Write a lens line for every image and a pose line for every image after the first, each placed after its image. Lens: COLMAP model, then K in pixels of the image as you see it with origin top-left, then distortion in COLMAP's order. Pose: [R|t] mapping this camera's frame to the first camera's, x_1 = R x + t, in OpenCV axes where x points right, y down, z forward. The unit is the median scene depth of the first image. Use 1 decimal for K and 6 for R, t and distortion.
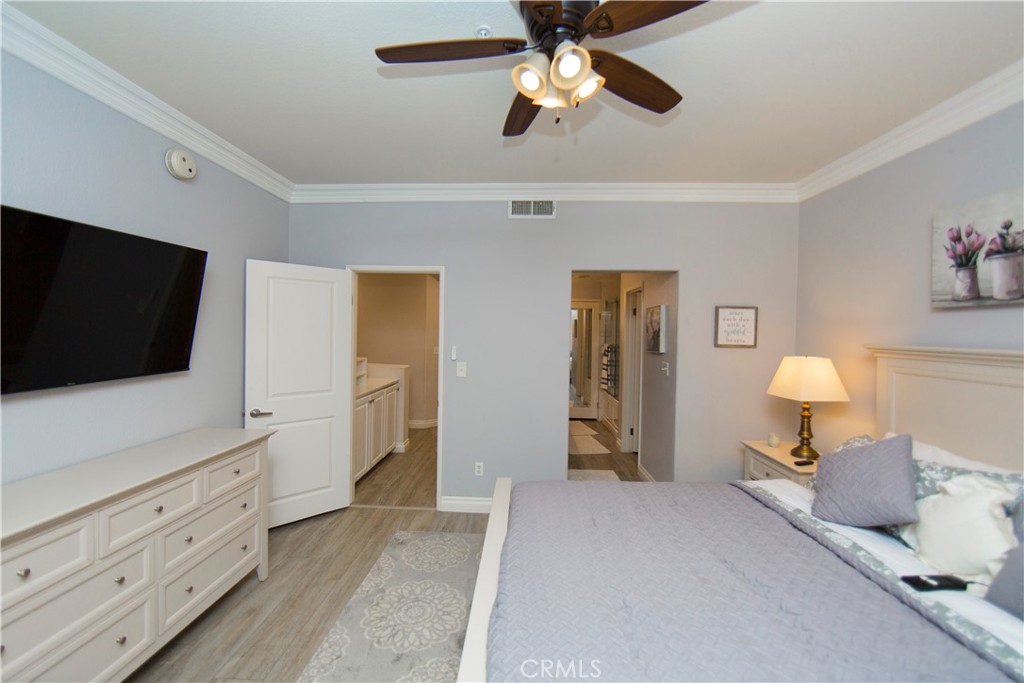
lens RADIAL K [[400.9, 0, 512.7], [0, 400.9, 336.4], [0, 0, 1]] dist [-0.002922, -0.000092]
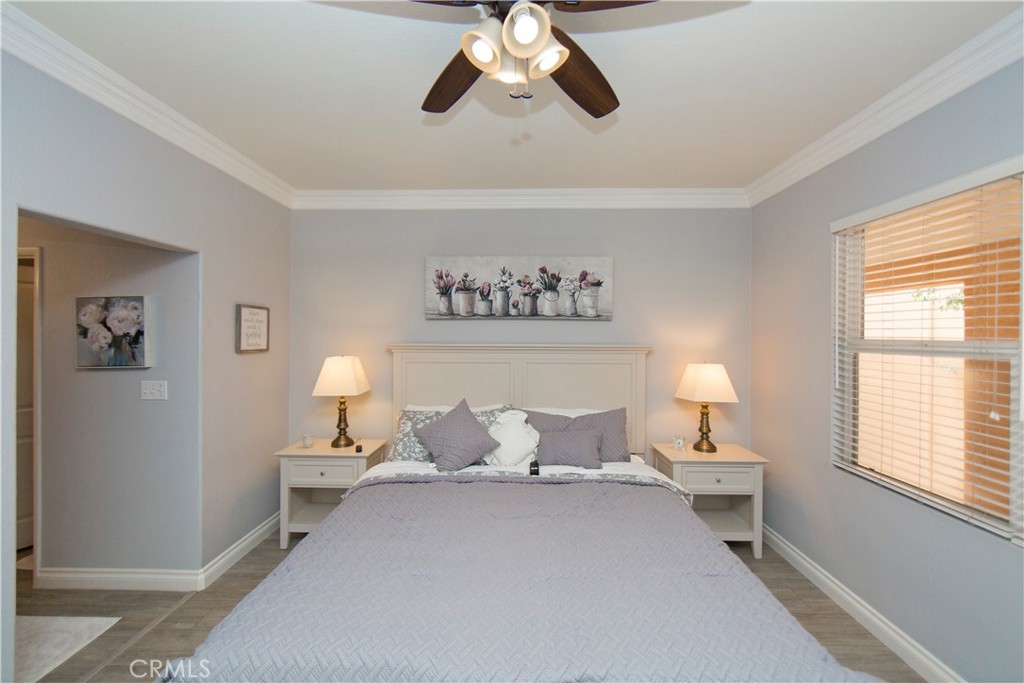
lens RADIAL K [[400.9, 0, 510.9], [0, 400.9, 337.3], [0, 0, 1]] dist [-0.002922, -0.000092]
pose [[-0.001485, -0.022097, 0.999755, -0.502004], [0.011048, 0.999694, 0.022112, -0.029268], [-0.999938, 0.011078, -0.001241, 0.673879]]
